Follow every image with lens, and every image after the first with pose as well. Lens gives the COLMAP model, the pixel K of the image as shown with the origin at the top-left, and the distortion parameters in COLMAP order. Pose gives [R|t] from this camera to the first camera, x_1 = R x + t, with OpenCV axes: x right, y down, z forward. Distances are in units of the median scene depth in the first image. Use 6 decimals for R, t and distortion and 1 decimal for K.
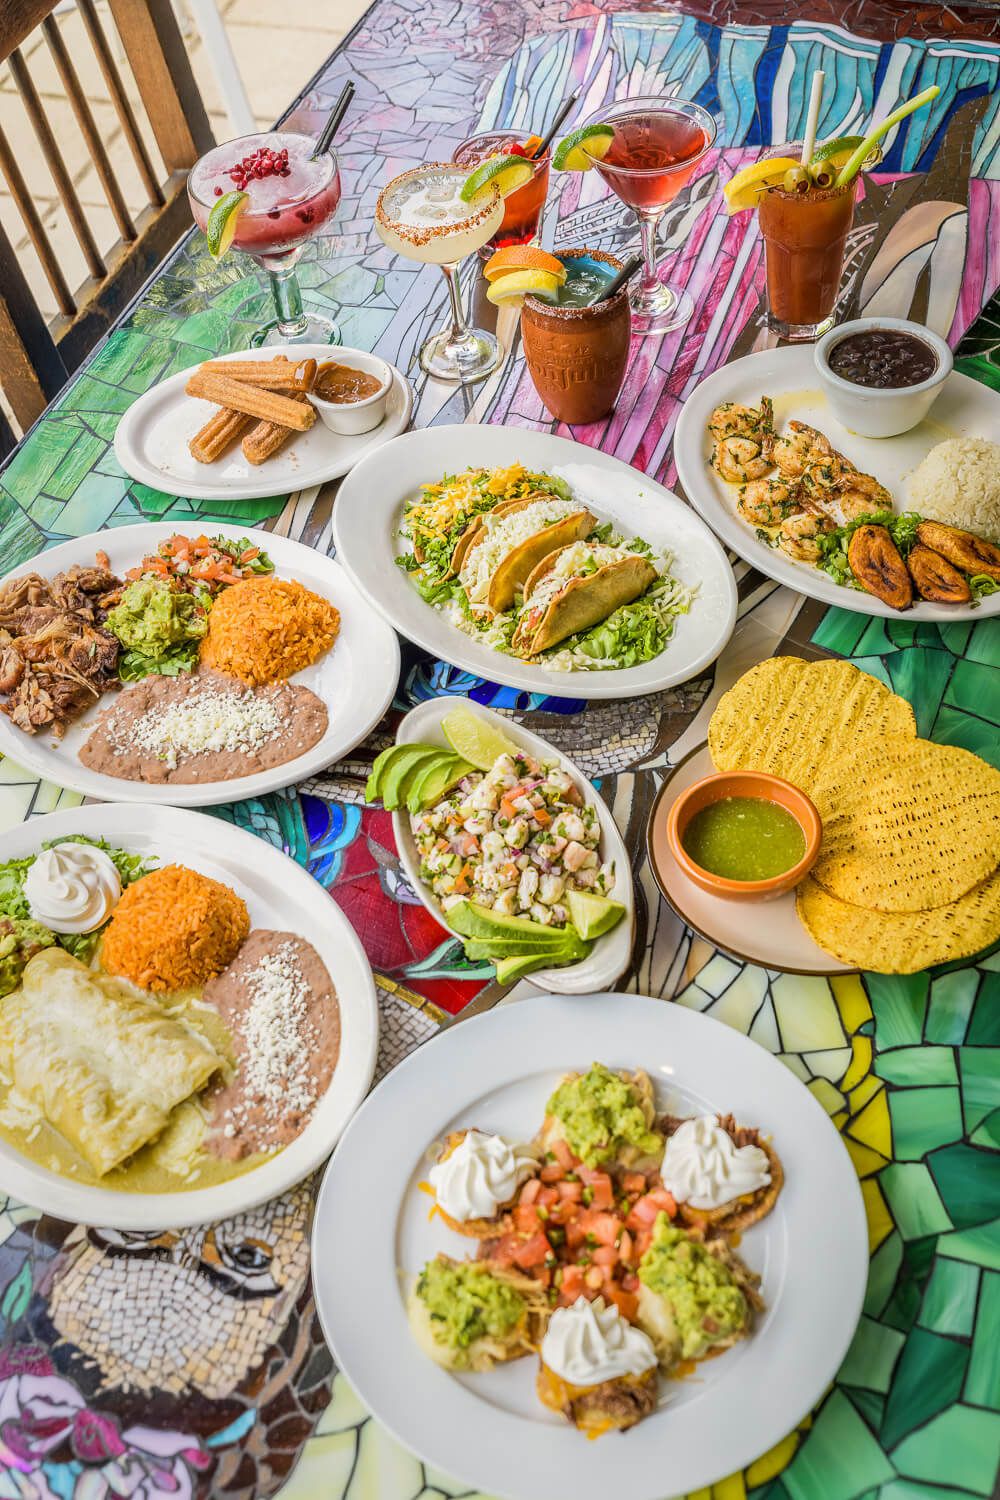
lens RADIAL K [[2026.3, 0, 500.0], [0, 2026.3, 750.0], [0, 0, 1]] dist [0.026482, 0.151855]
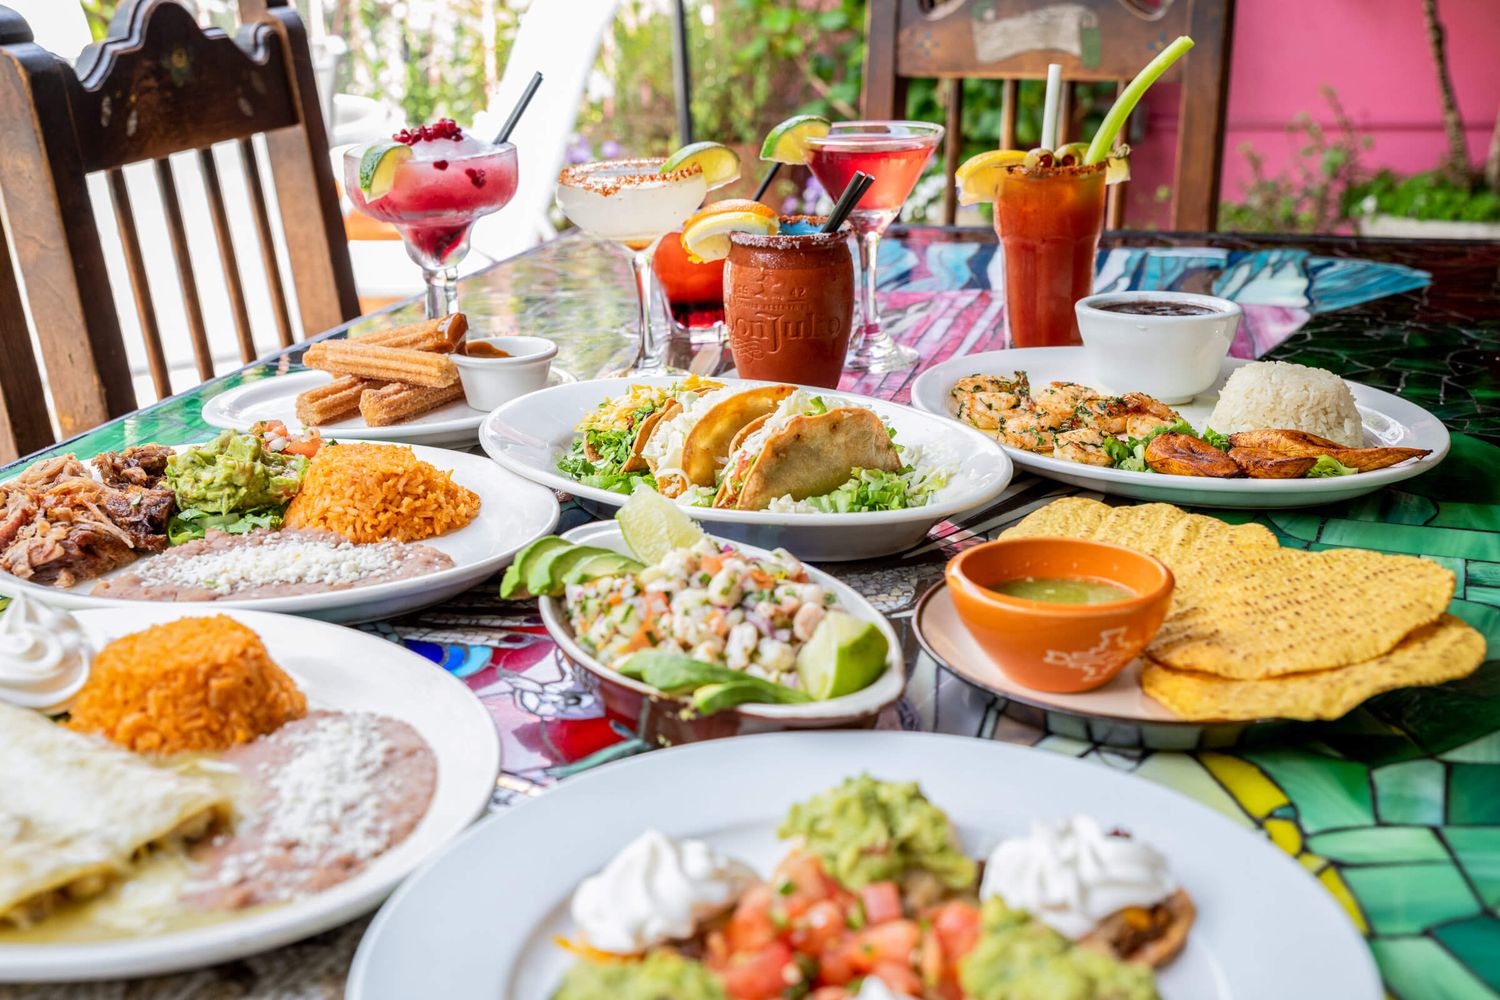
lens RADIAL K [[2026.3, 0, 750.0], [0, 2026.3, 500.0], [0, 0, 1]] dist [0.026482, 0.151855]
pose [[0.998291, 0.039315, 0.043244, -0.012816], [-0.007566, 0.820636, -0.571402, 0.379093], [-0.057952, 0.570098, 0.819530, 0.401663]]
